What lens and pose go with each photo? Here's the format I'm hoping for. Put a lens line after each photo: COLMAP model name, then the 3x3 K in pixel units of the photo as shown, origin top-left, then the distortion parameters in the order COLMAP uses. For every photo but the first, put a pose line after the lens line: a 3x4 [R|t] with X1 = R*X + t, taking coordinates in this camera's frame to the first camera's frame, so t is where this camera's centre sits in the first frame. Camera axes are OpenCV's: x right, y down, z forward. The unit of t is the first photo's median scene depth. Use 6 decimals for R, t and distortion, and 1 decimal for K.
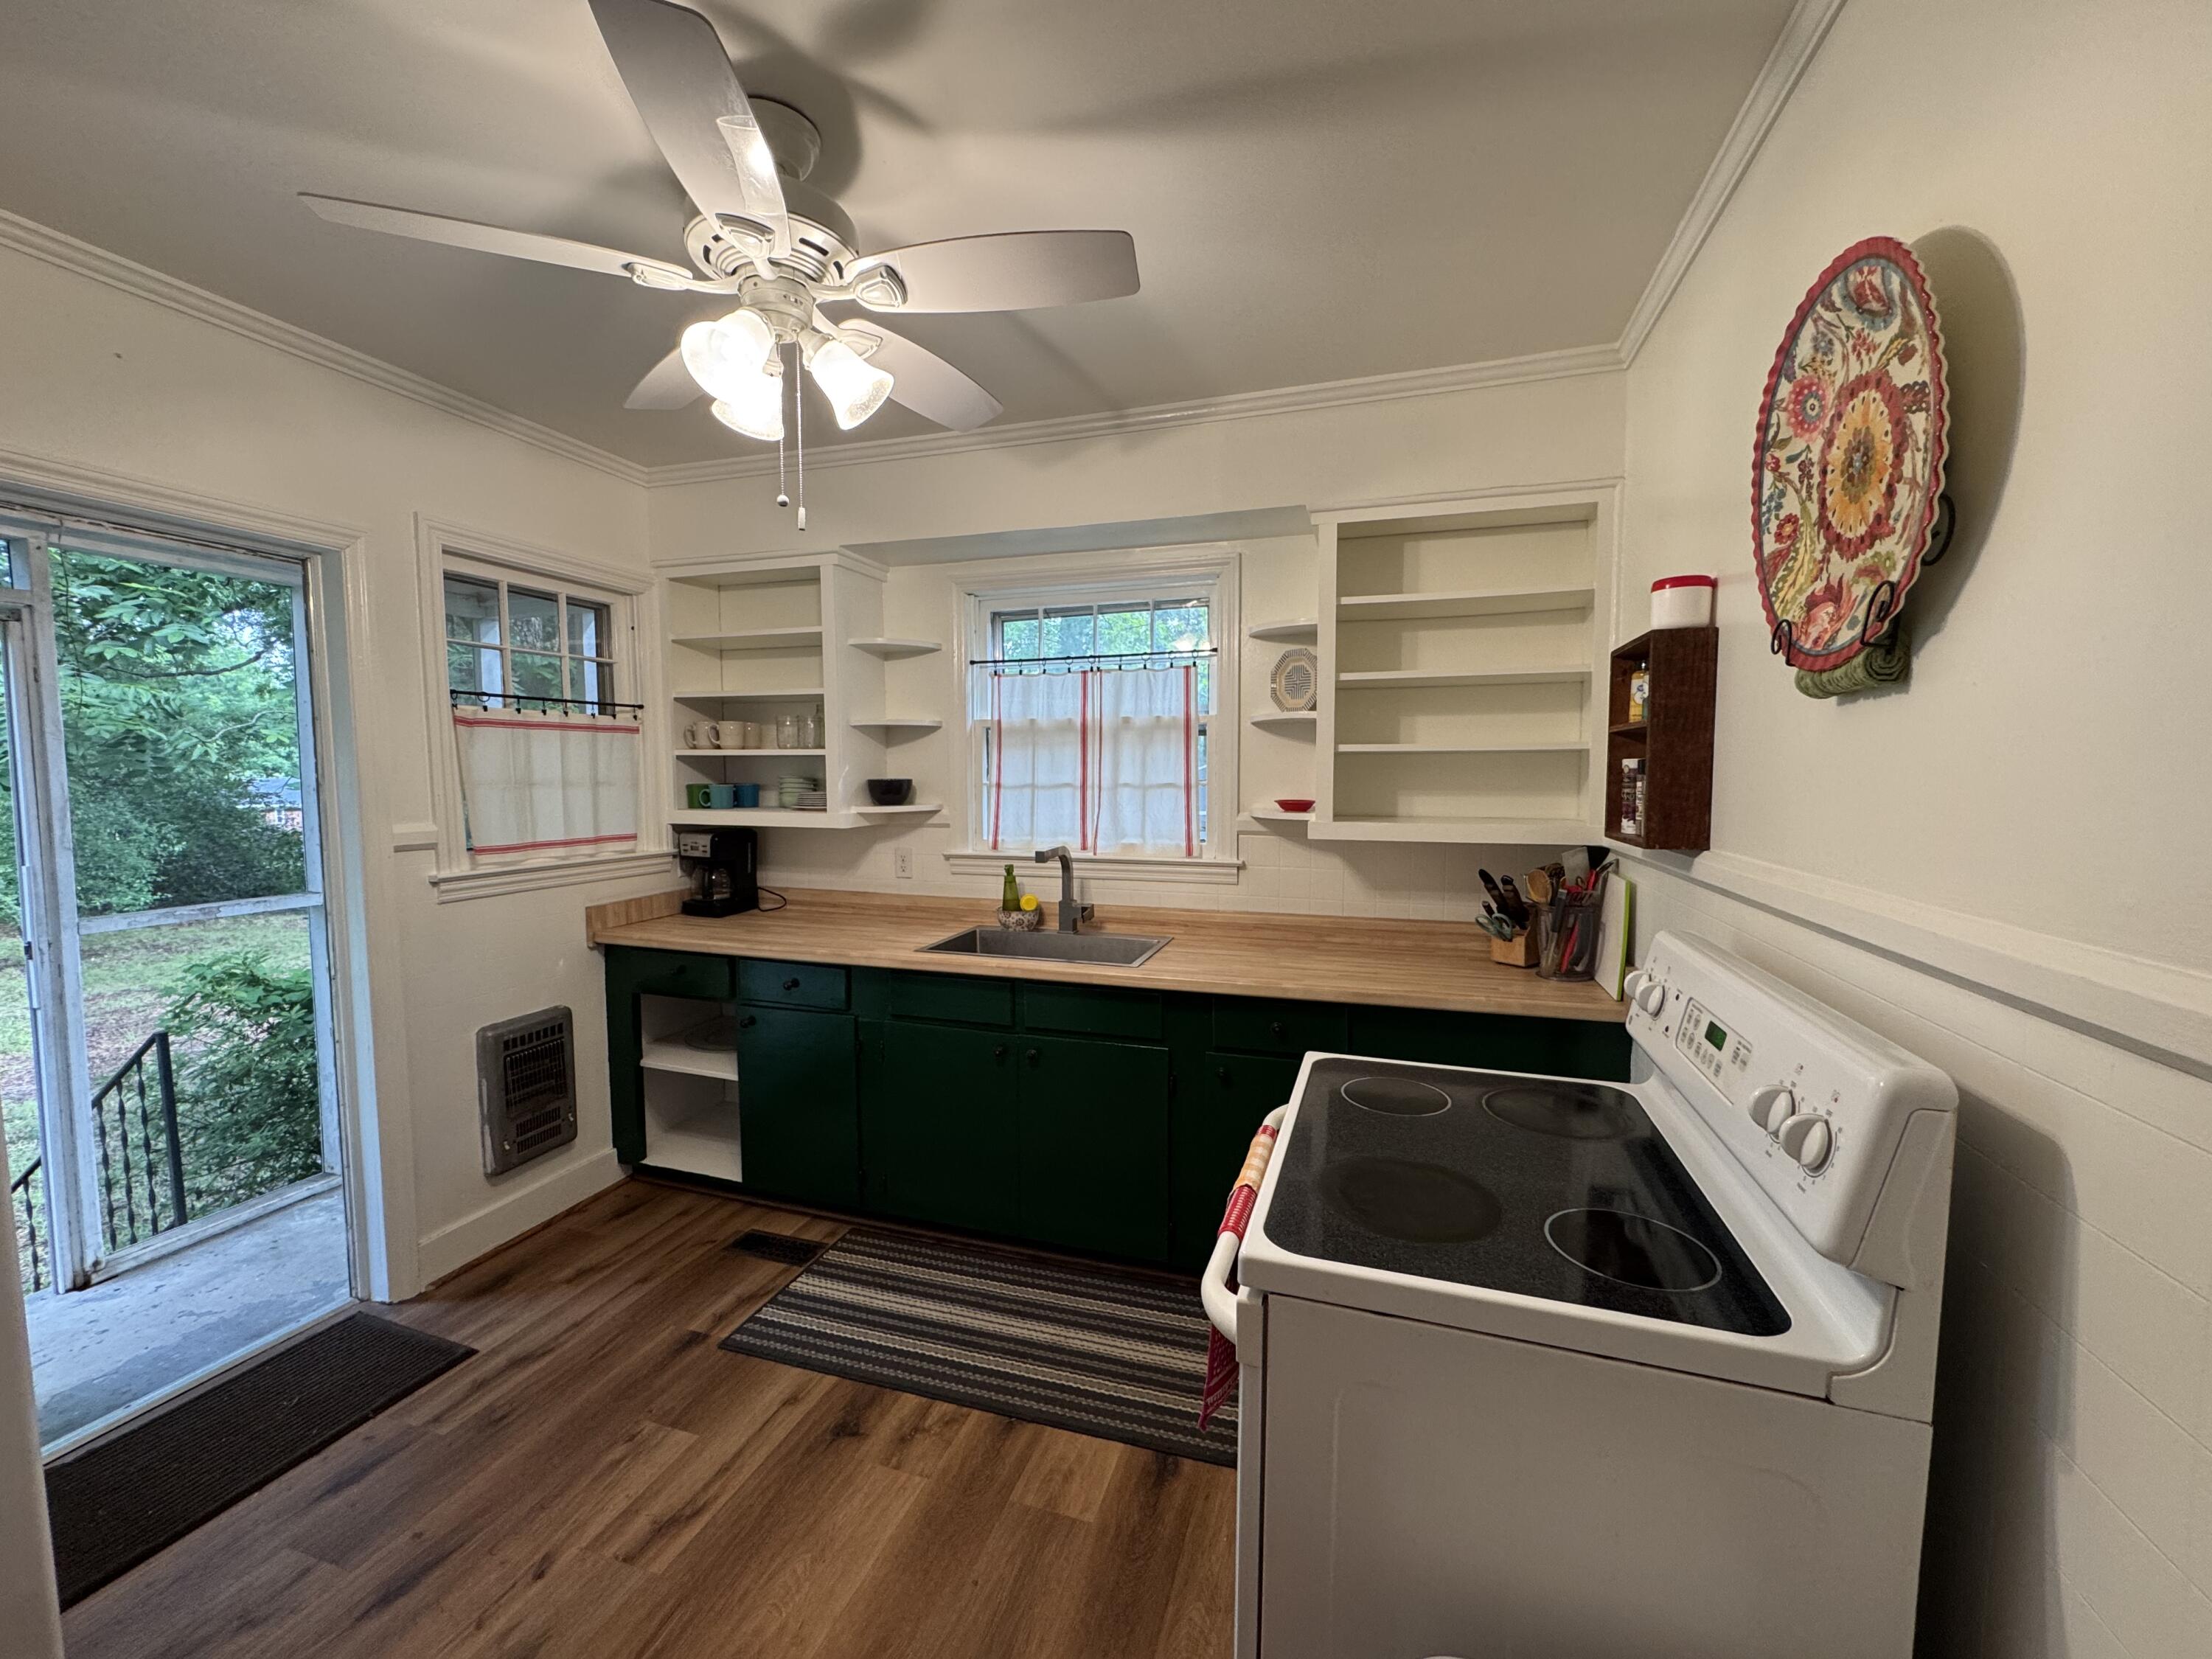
lens RADIAL K [[875.9, 0, 1106.0], [0, 875.9, 829.5], [0, 0, 1]] dist [0.001043, -0.004245]
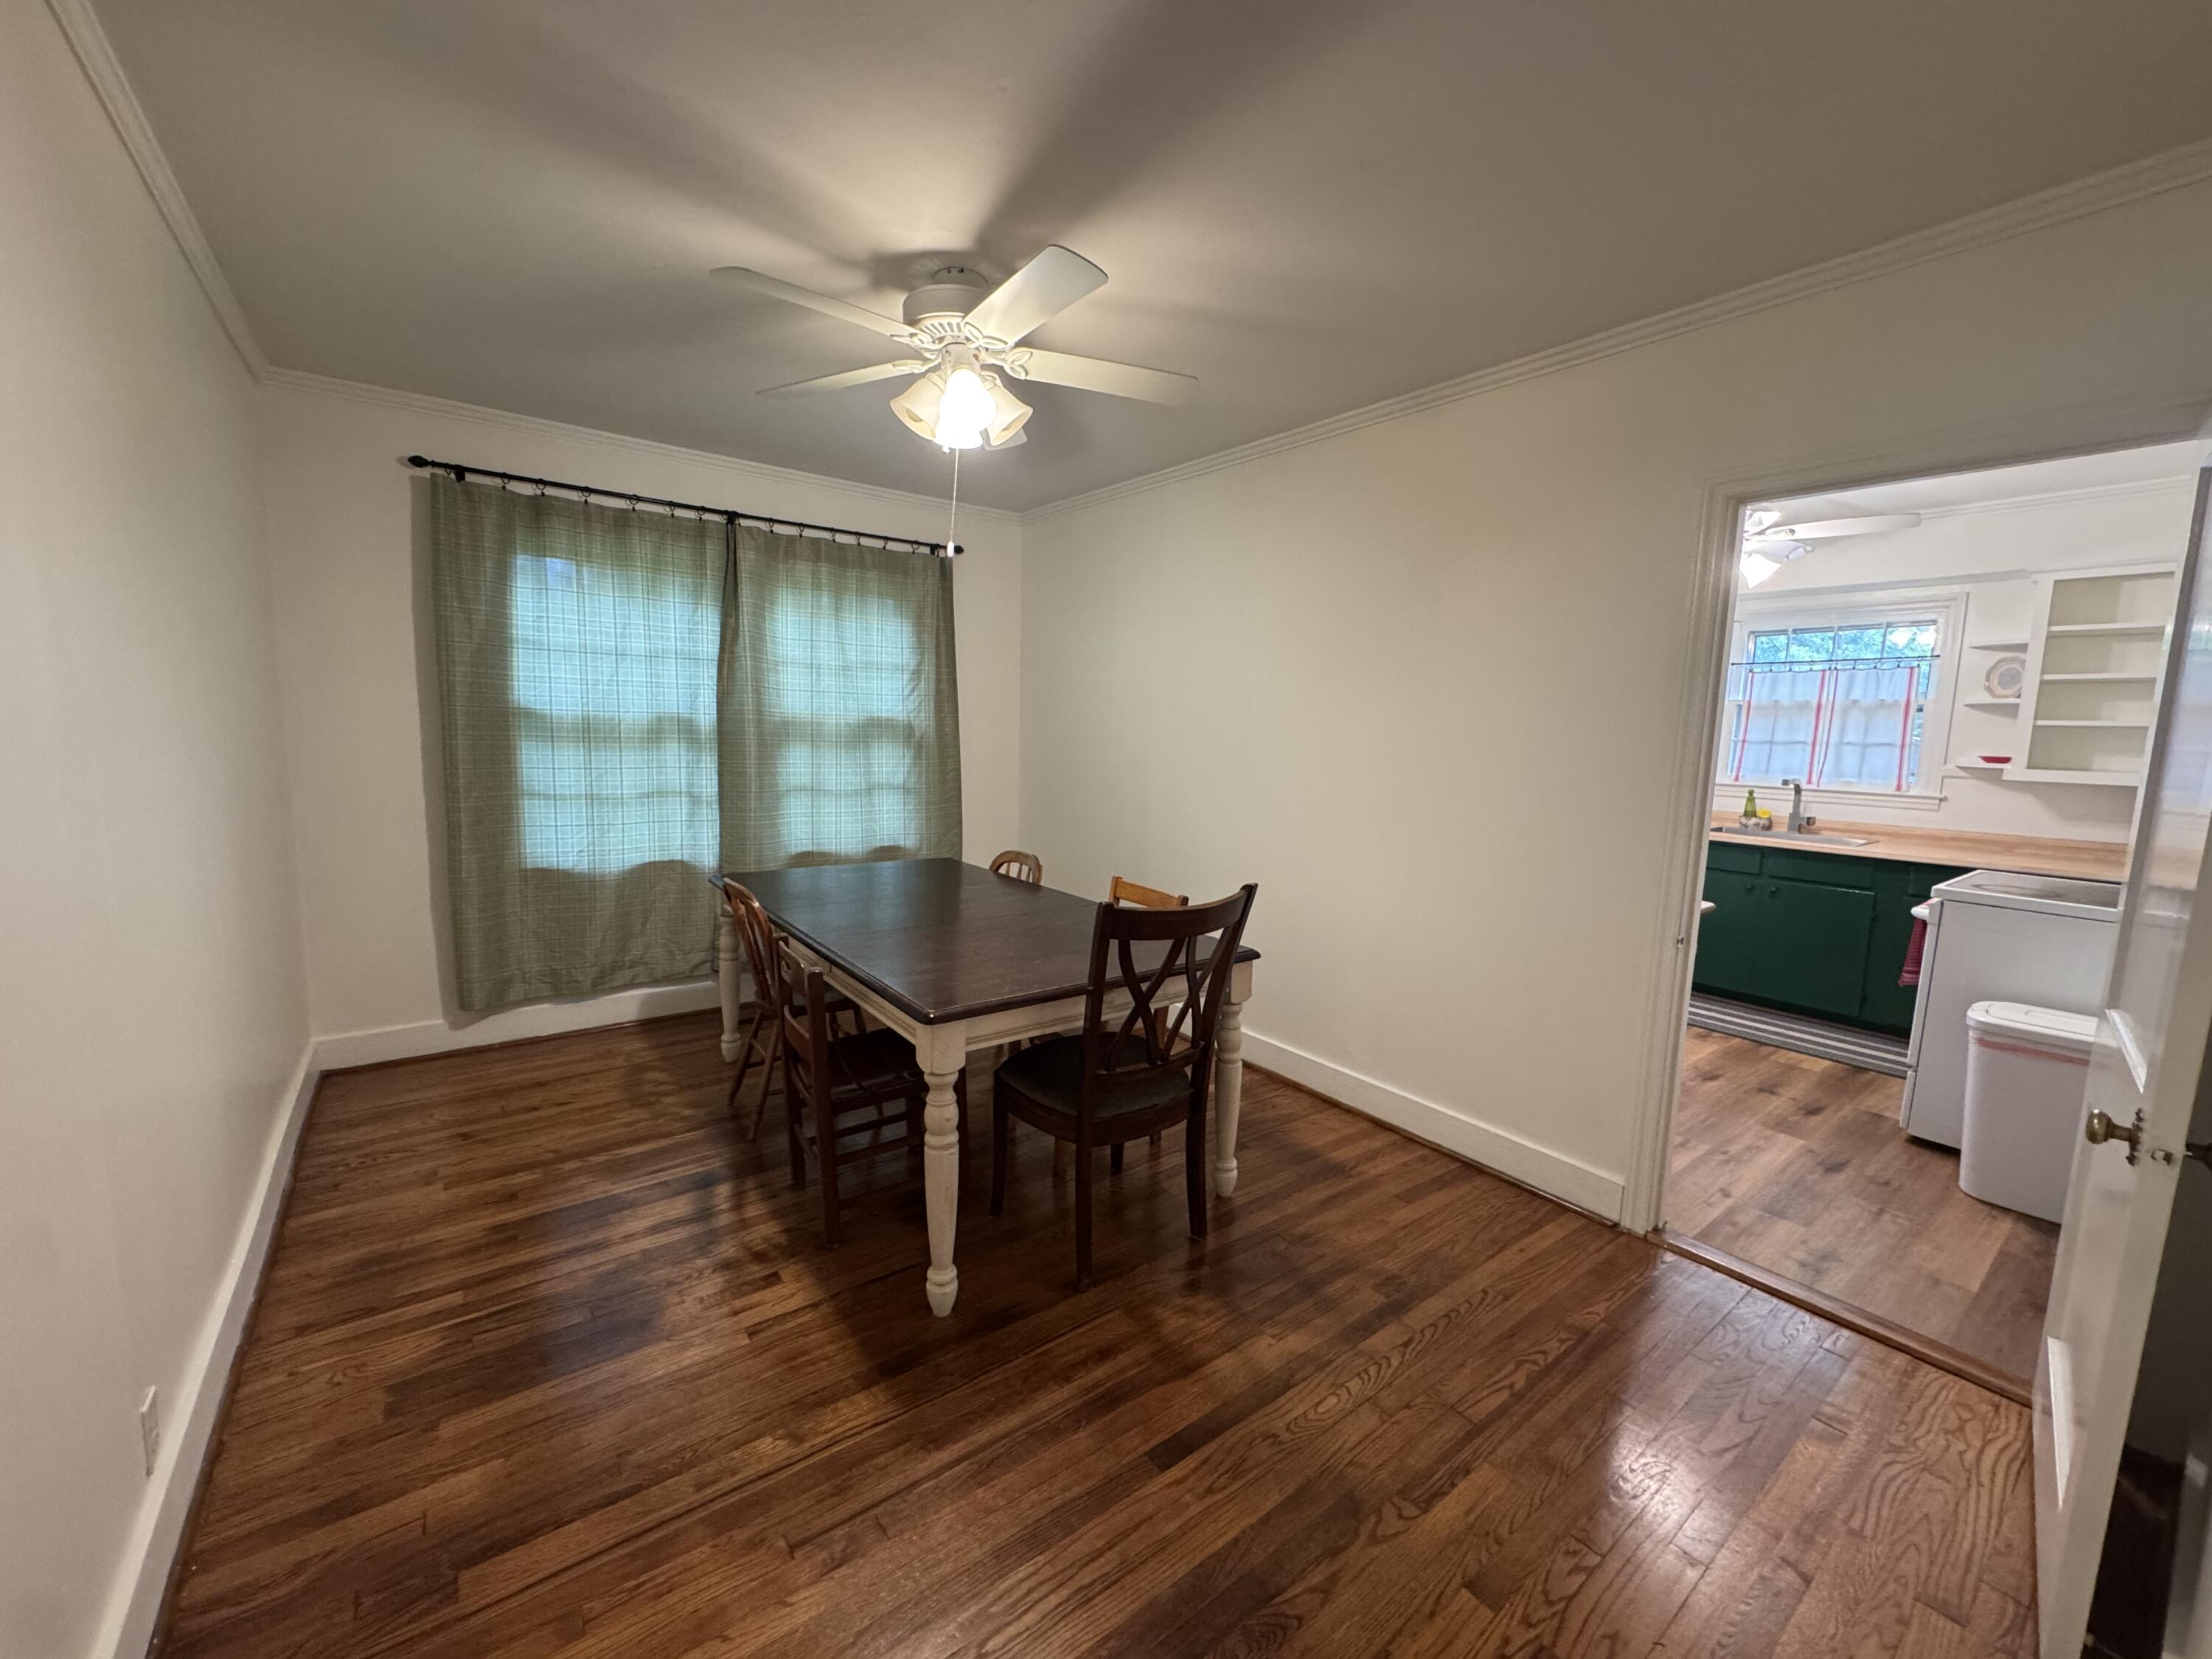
lens RADIAL K [[875.9, 0, 1106.0], [0, 875.9, 829.5], [0, 0, 1]] dist [0.001043, -0.004245]
pose [[0.818766, 0.092770, -0.566583, -0.178168], [-0.071838, 0.995657, 0.059213, 0.113055], [0.569615, -0.007779, 0.821875, -1.118354]]
